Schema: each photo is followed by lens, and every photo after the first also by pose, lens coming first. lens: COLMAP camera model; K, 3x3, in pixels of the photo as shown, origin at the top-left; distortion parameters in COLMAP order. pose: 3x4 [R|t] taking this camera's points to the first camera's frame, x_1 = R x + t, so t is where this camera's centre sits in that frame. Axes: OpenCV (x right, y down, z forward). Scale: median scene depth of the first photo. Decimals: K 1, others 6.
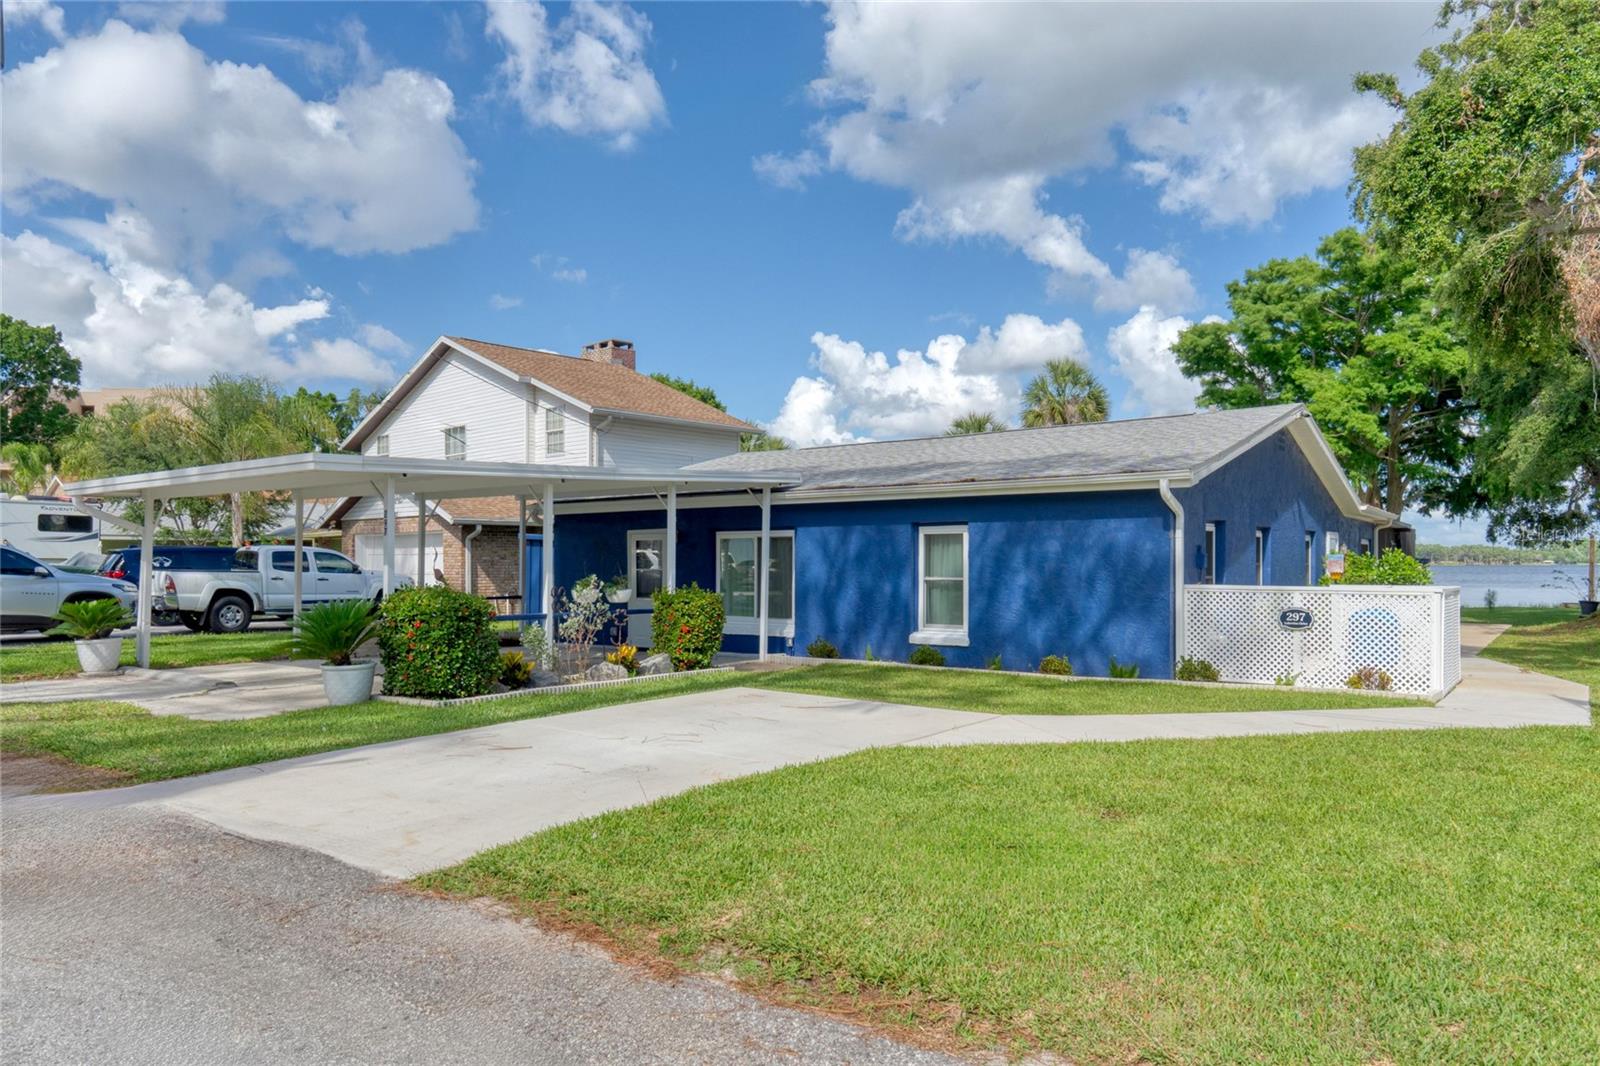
lens RADIAL K [[1097.7, 0, 800.0], [0, 1097.7, 533.4], [0, 0, 1]] dist [-0.028618, -0.001015]
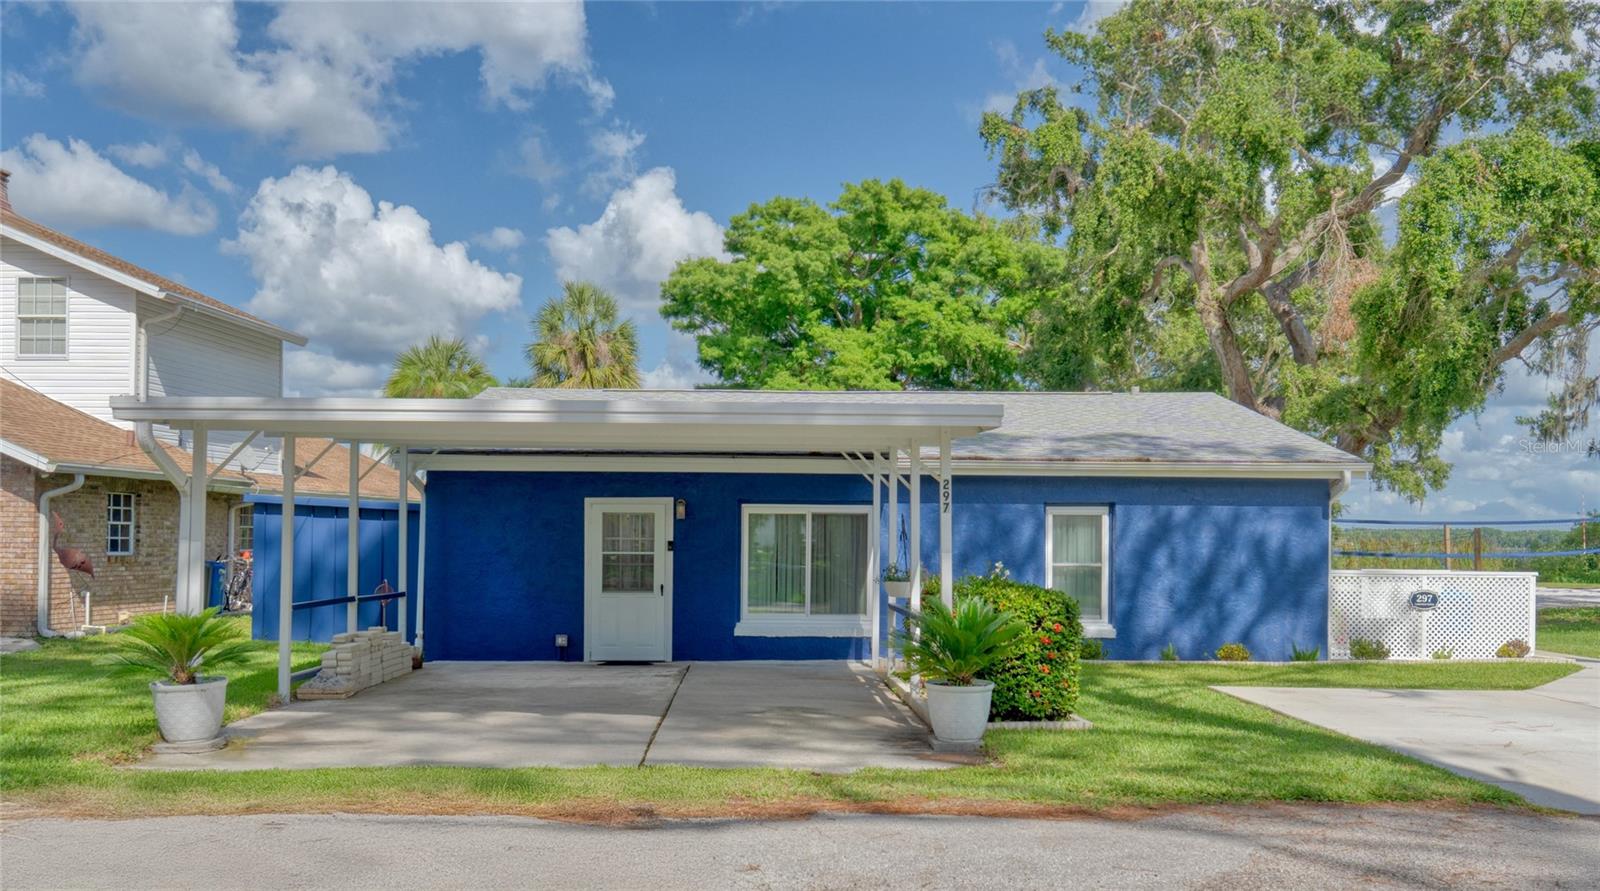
lens RADIAL K [[1480.9, 0, 799.7], [0, 1480.9, 451.6], [0, 0, 1]] dist [-0.022005, 0.000000]
pose [[0.748654, 0.045204, 0.661419, -0.522316], [-0.025757, 0.998903, -0.039115, 0.000898], [-0.662461, 0.012248, 0.748996, 0.145186]]
